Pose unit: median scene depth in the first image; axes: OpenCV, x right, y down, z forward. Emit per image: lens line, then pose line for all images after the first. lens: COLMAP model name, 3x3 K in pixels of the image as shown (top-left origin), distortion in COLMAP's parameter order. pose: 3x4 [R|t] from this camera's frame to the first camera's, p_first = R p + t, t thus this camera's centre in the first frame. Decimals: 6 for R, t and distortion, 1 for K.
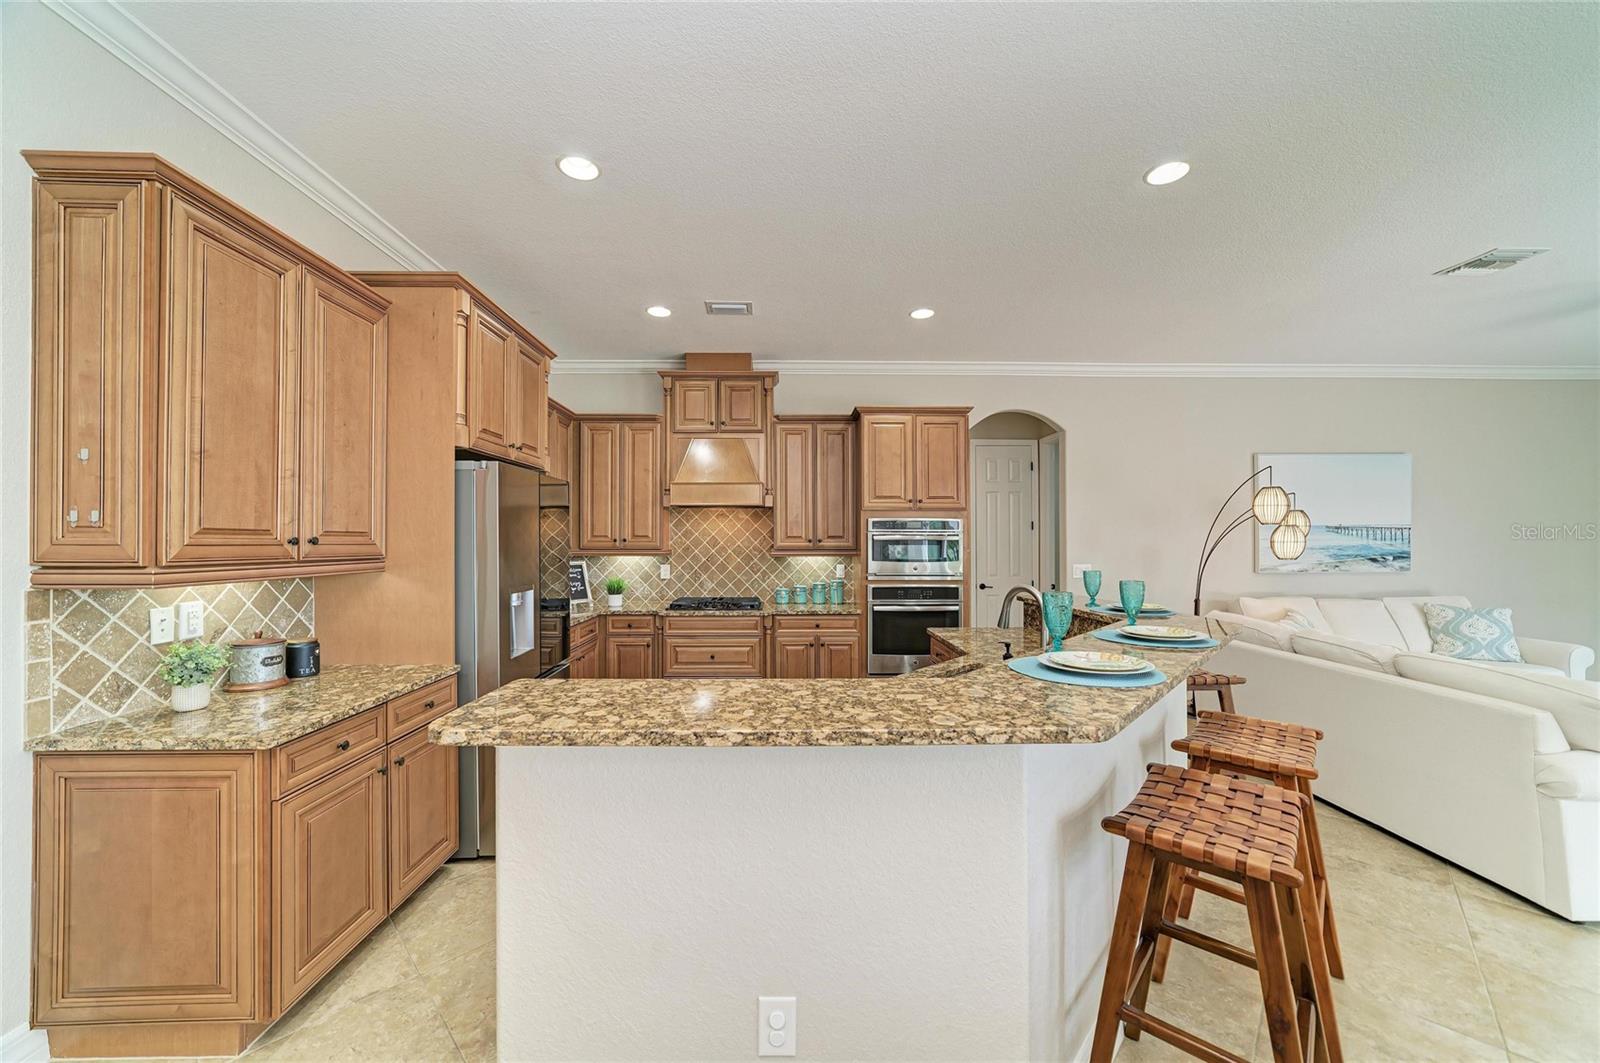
lens RADIAL K [[605.0, 0, 772.4], [0, 605.0, 539.5], [0, 0, 1]] dist [-0.012596, 0.002473]
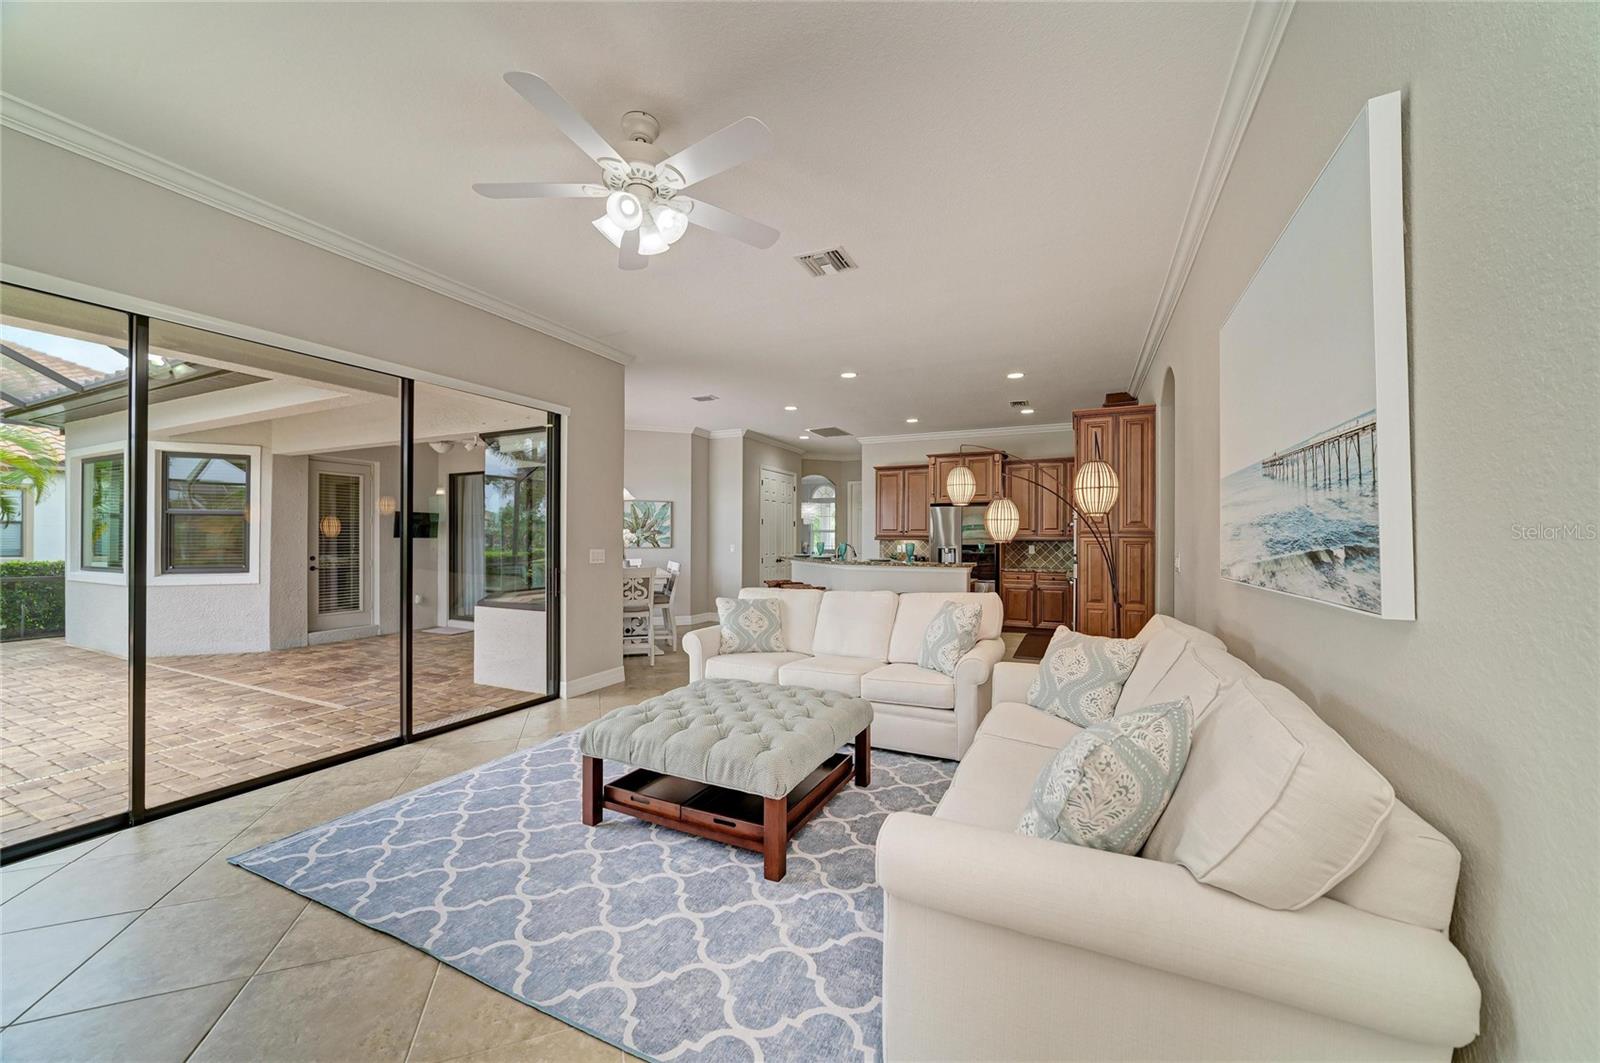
lens RADIAL K [[582.1, 0, 794.6], [0, 582.1, 536.0], [0, 0, 1]] dist [-0.010190, 0.002066]
pose [[-0.455088, -0.004663, -0.890434, 1.397278], [-0.000780, 0.999988, -0.004838, 0.025220], [0.890446, -0.001507, -0.455086, 0.924565]]
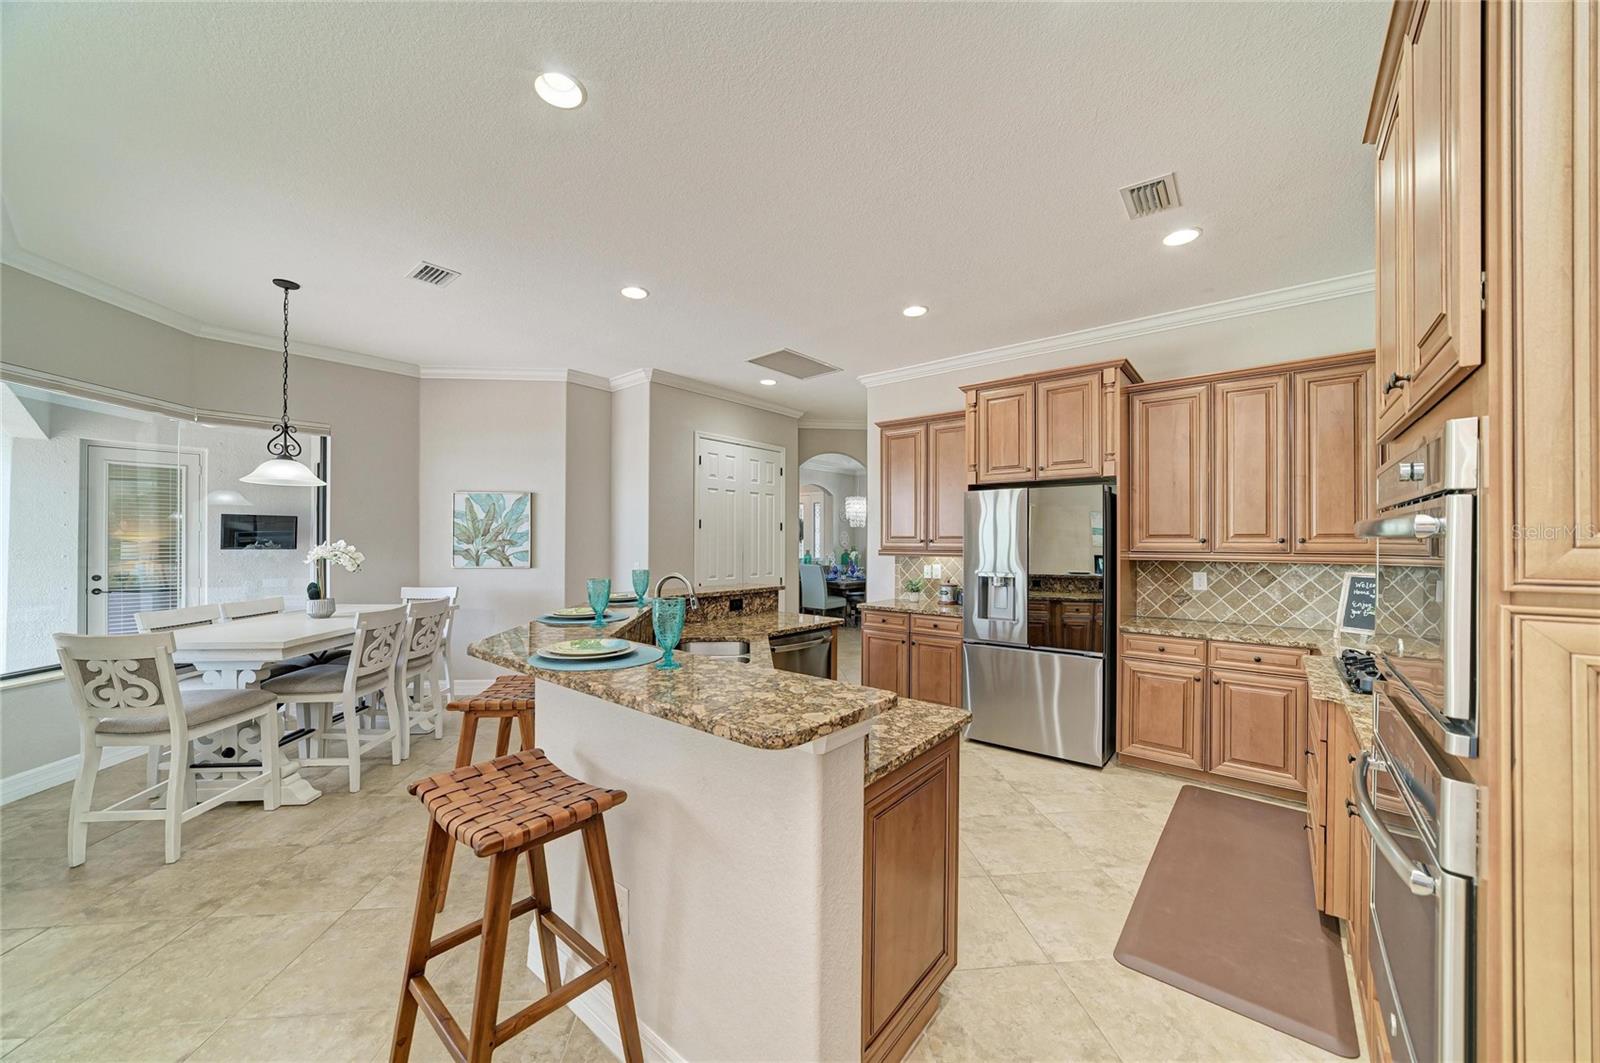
lens RADIAL K [[582.1, 0, 787.9], [0, 582.1, 537.9], [0, 0, 1]] dist [-0.010190, 0.002066]
pose [[-0.657796, -0.006267, -0.753170, 0.518017], [-0.001296, 0.999973, -0.007189, 0.004822], [0.753195, -0.003753, -0.657787, 0.863085]]
